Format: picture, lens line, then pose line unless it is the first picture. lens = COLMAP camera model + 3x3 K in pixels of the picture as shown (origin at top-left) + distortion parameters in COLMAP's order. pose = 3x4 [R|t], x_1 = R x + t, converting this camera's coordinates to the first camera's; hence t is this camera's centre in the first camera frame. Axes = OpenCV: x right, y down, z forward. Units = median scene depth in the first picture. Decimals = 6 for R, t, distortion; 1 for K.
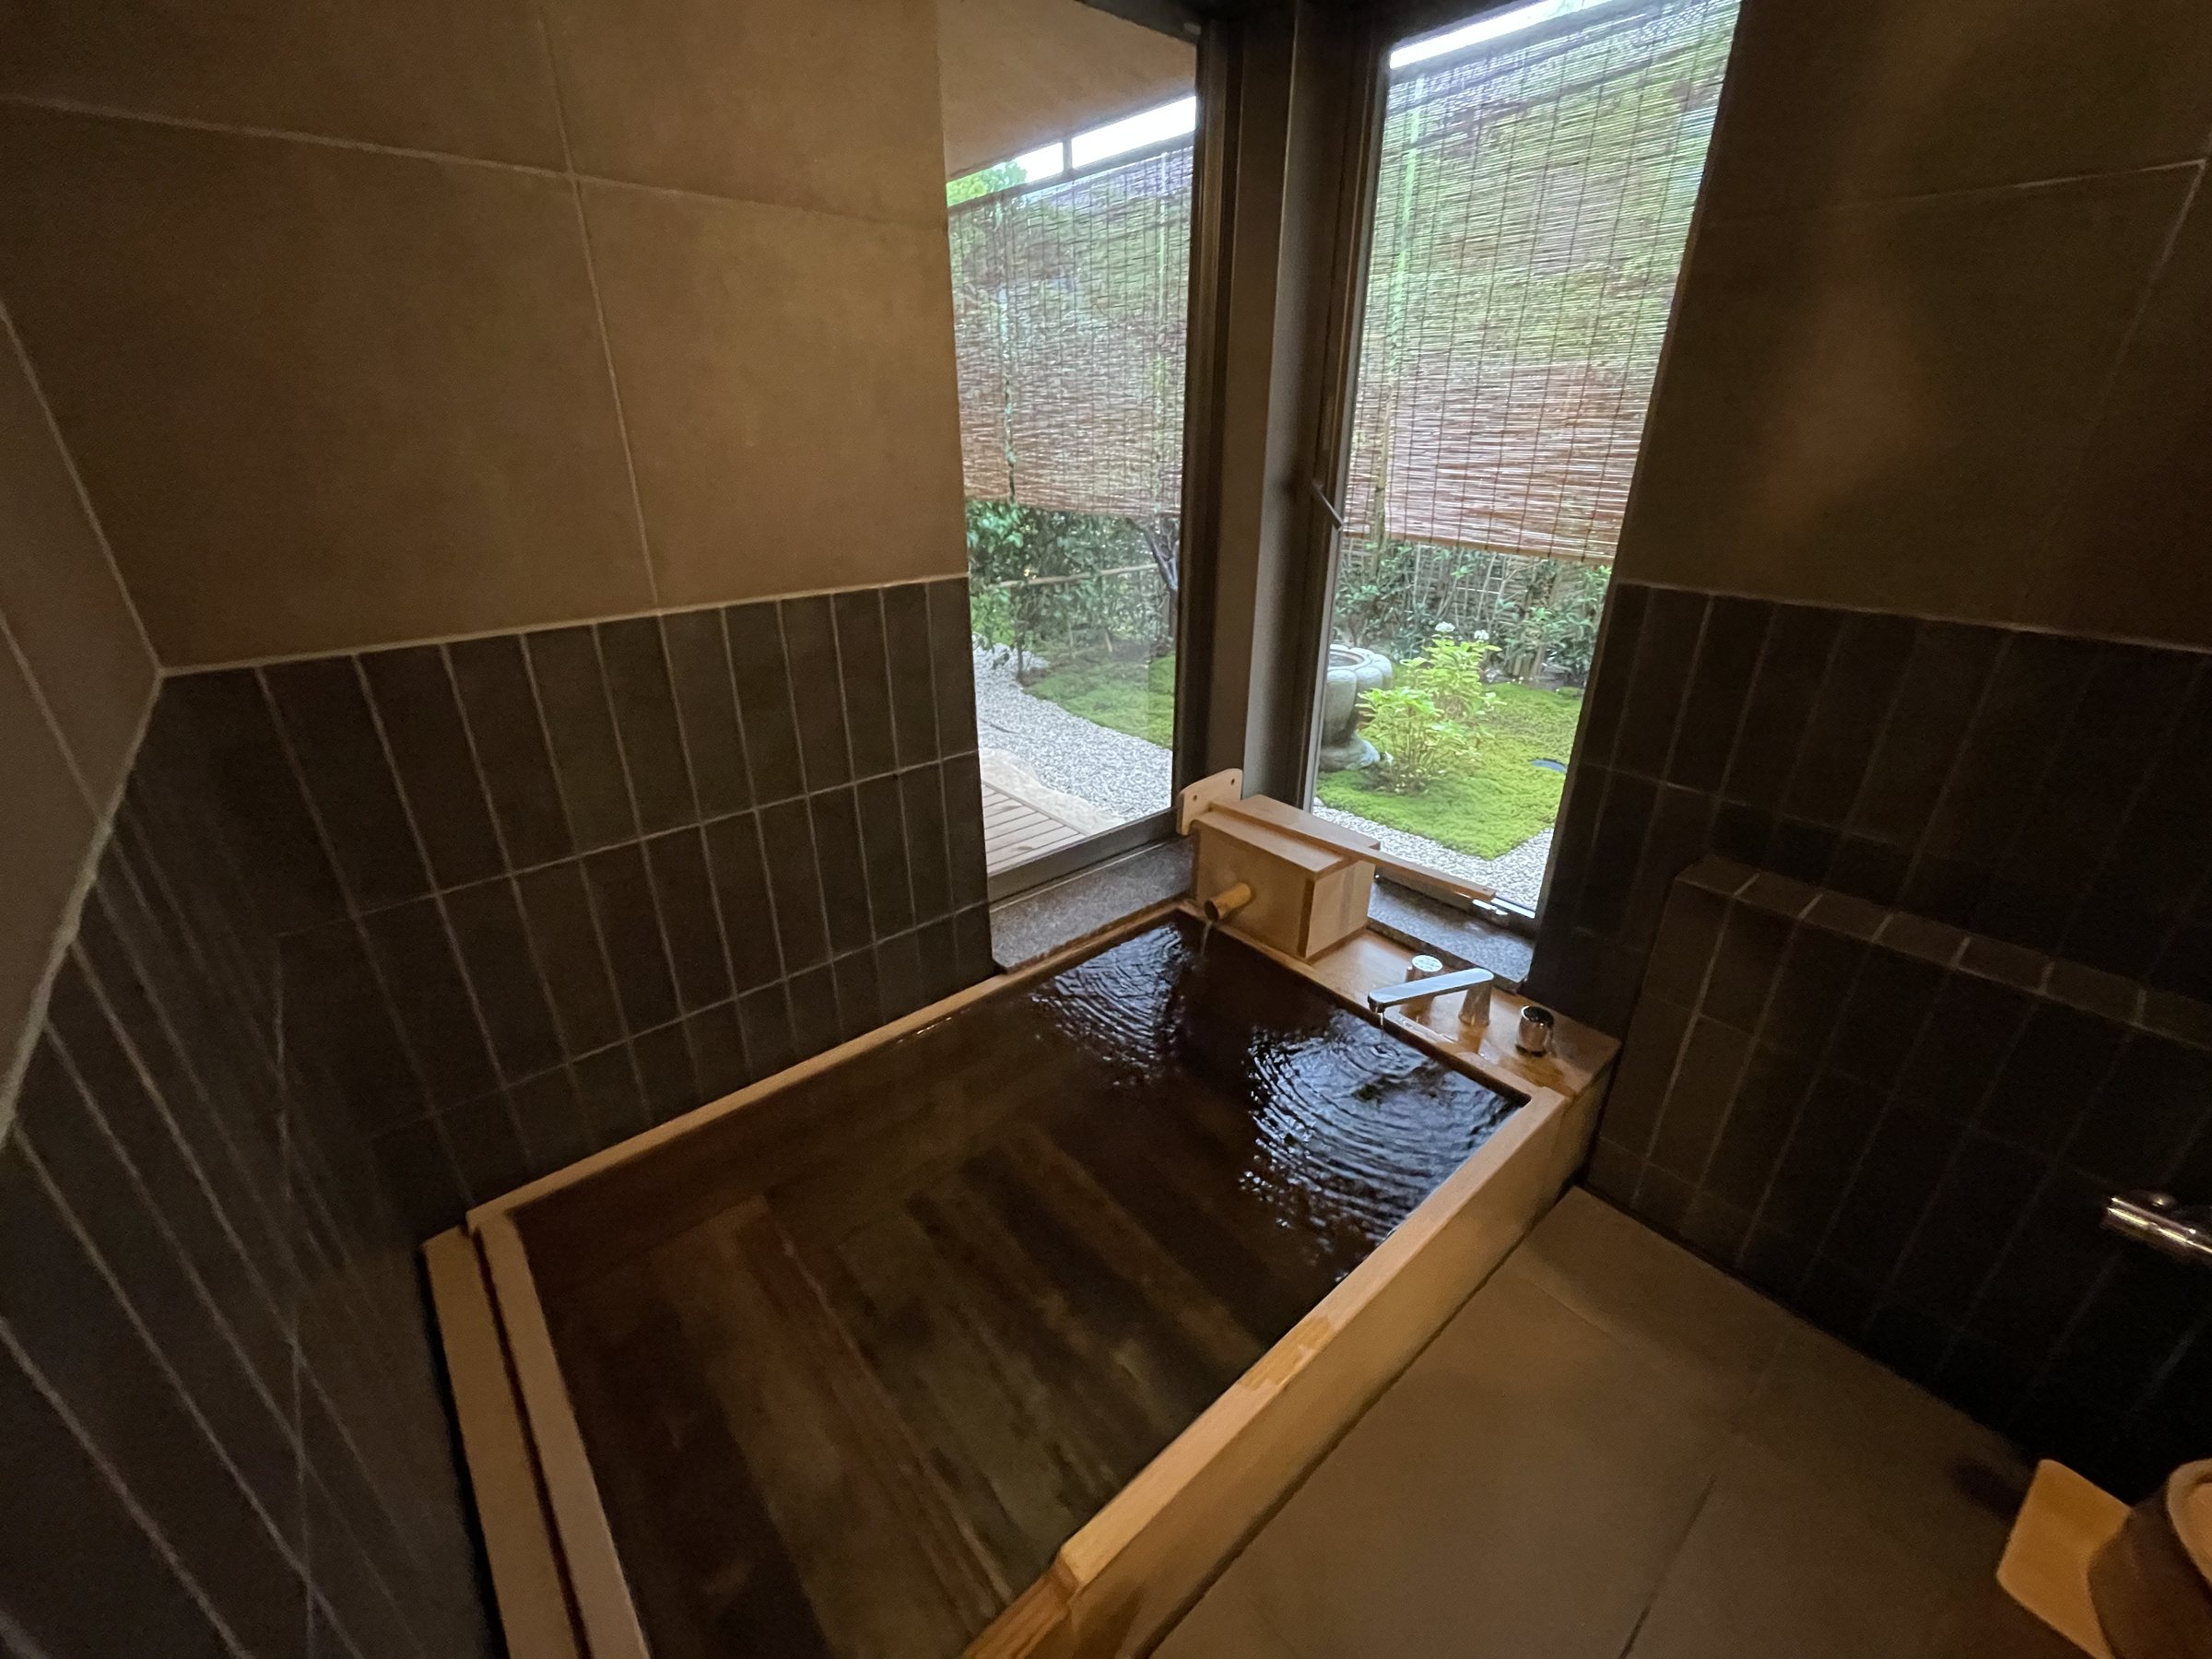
lens RADIAL K [[901.1, 0, 1093.4], [0, 901.1, 826.0], [0, 0, 1]] dist [-0.003538, -0.000181]
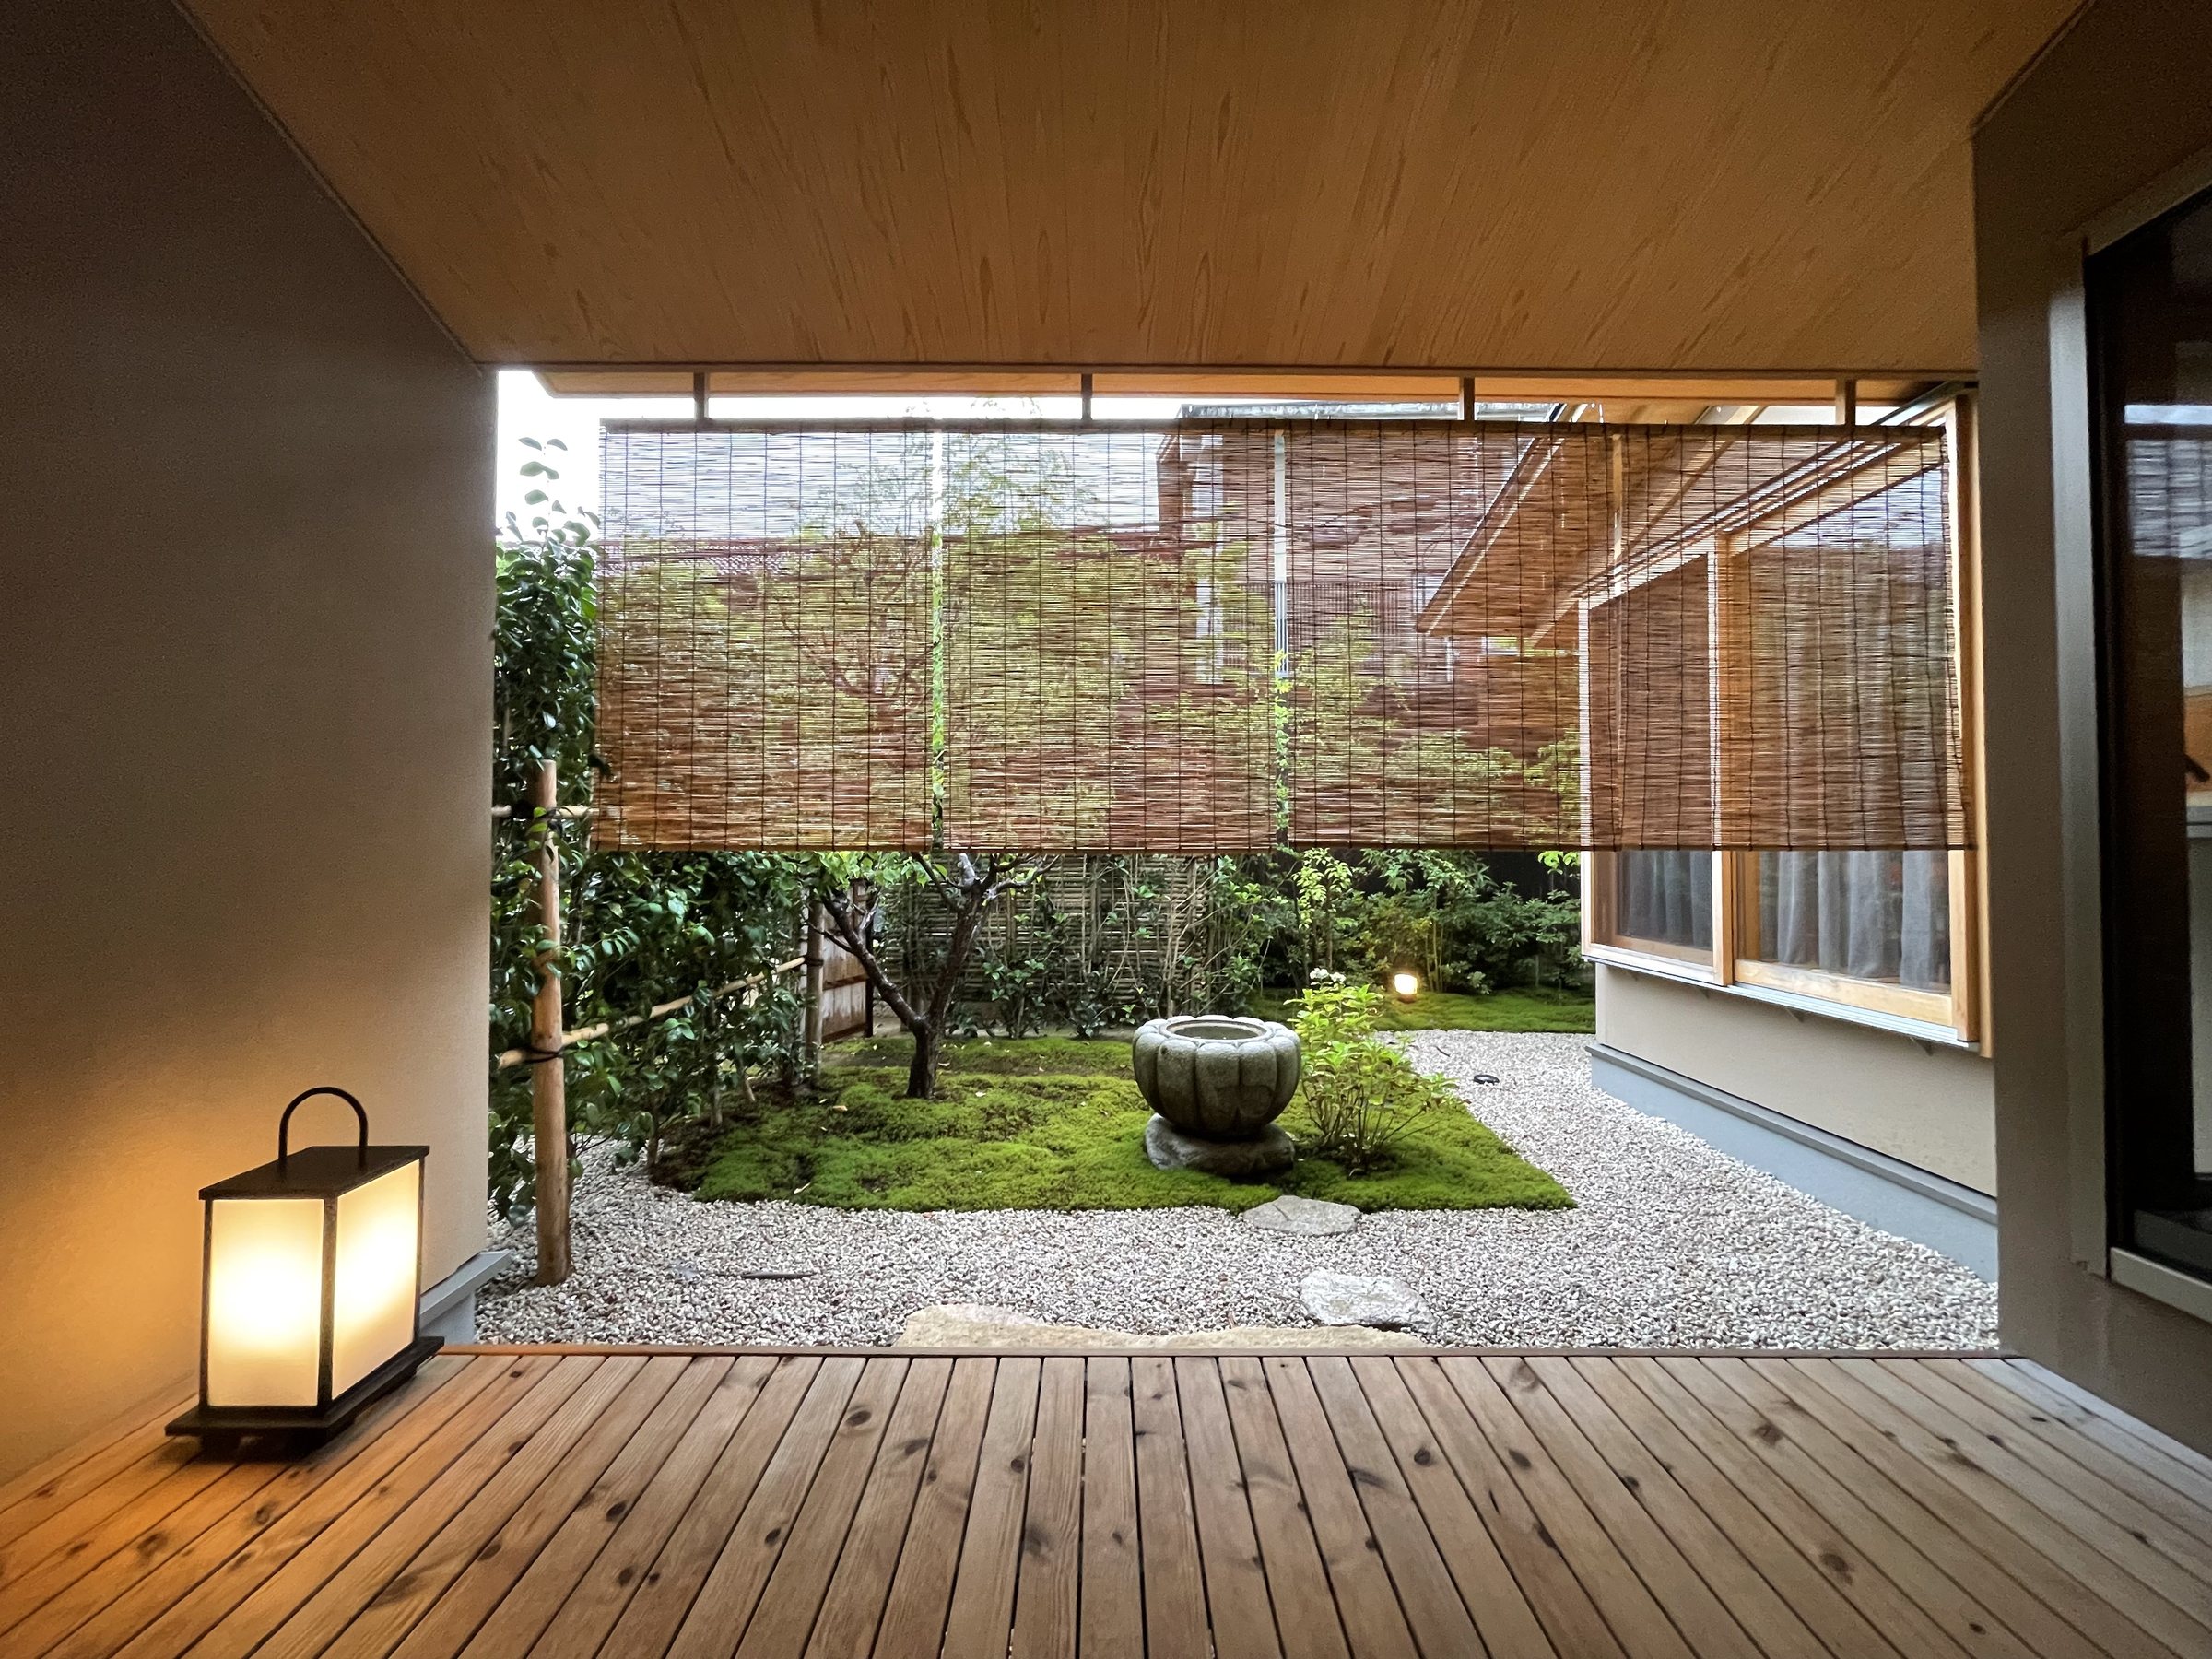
lens RADIAL K [[901.1, 0, 1107.5], [0, 901.1, 816.4], [0, 0, 1]] dist [-0.003538, -0.000181]
pose [[0.644294, 0.023012, 0.764432, -0.360992], [0.310997, 0.905287, -0.289373, -0.131408], [-0.698689, 0.424177, 0.576114, 0.435058]]
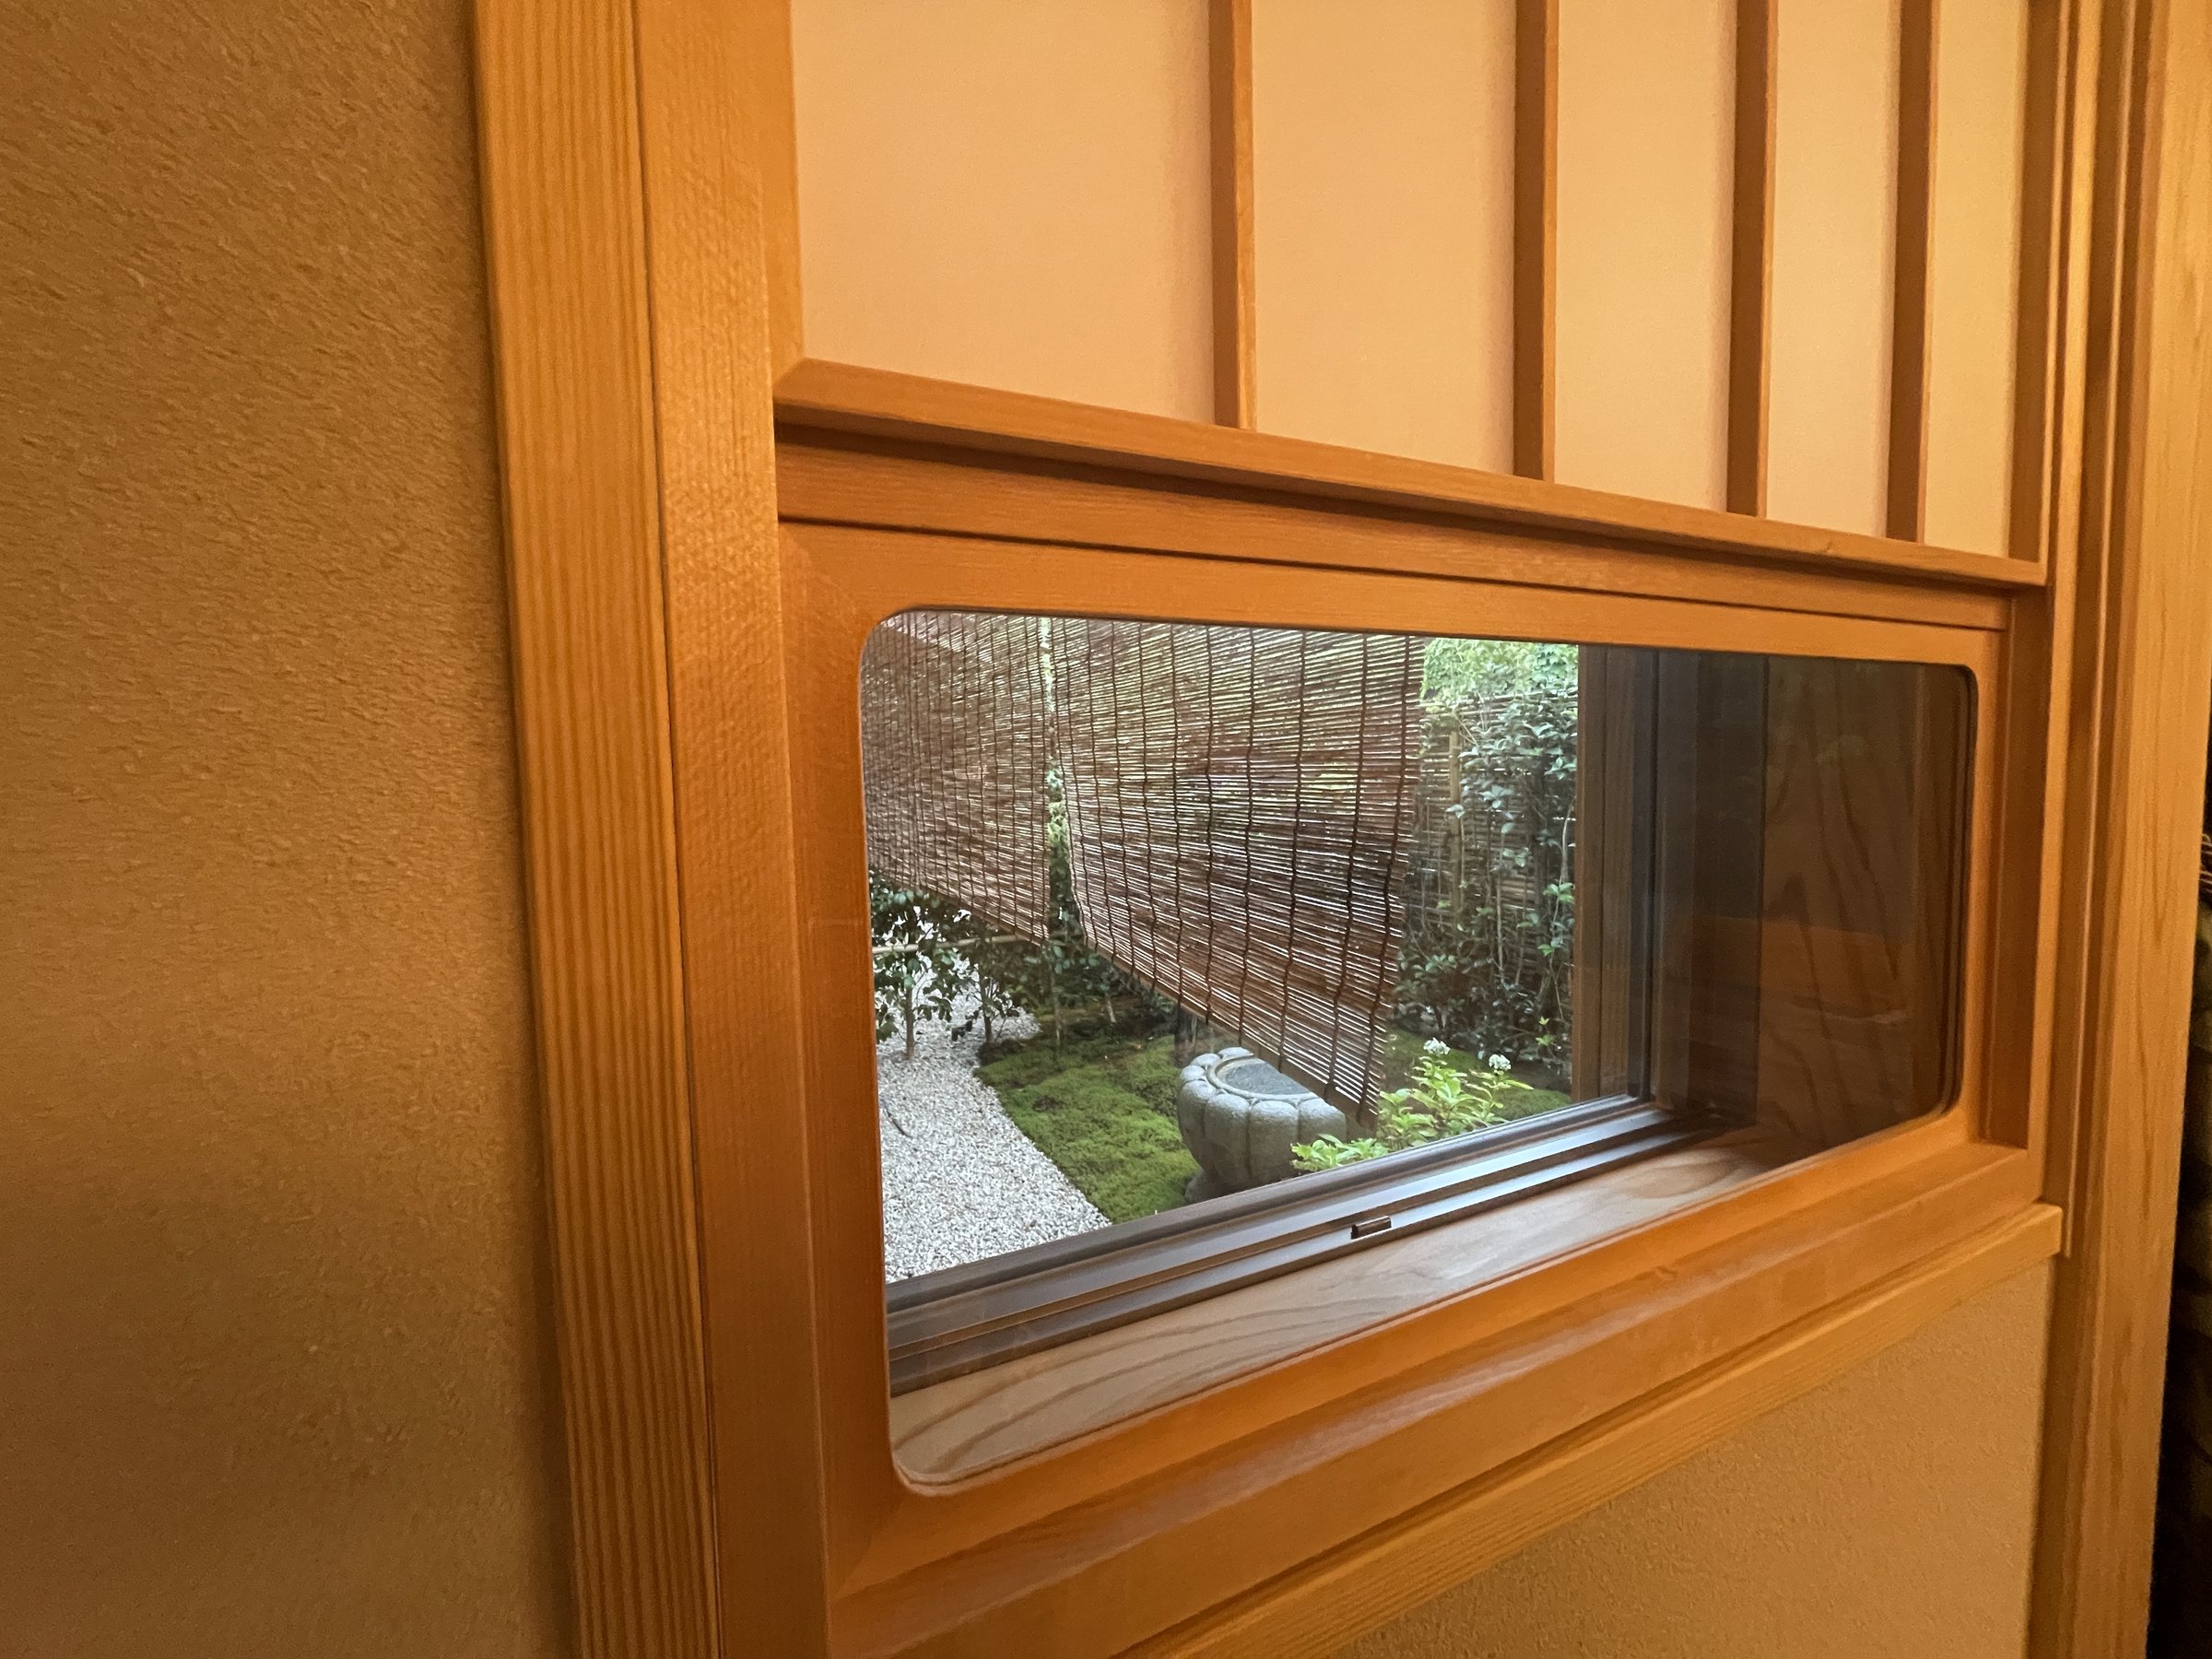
lens RADIAL K [[901.1, 0, 1113.9], [0, 901.1, 826.8], [0, 0, 1]] dist [-0.003538, -0.000181]
pose [[0.967652, 0.001769, -0.252282, 0.259896], [-0.087713, 0.939954, -0.329839, -0.106212], [0.236550, 0.341298, 0.909703, 0.234844]]
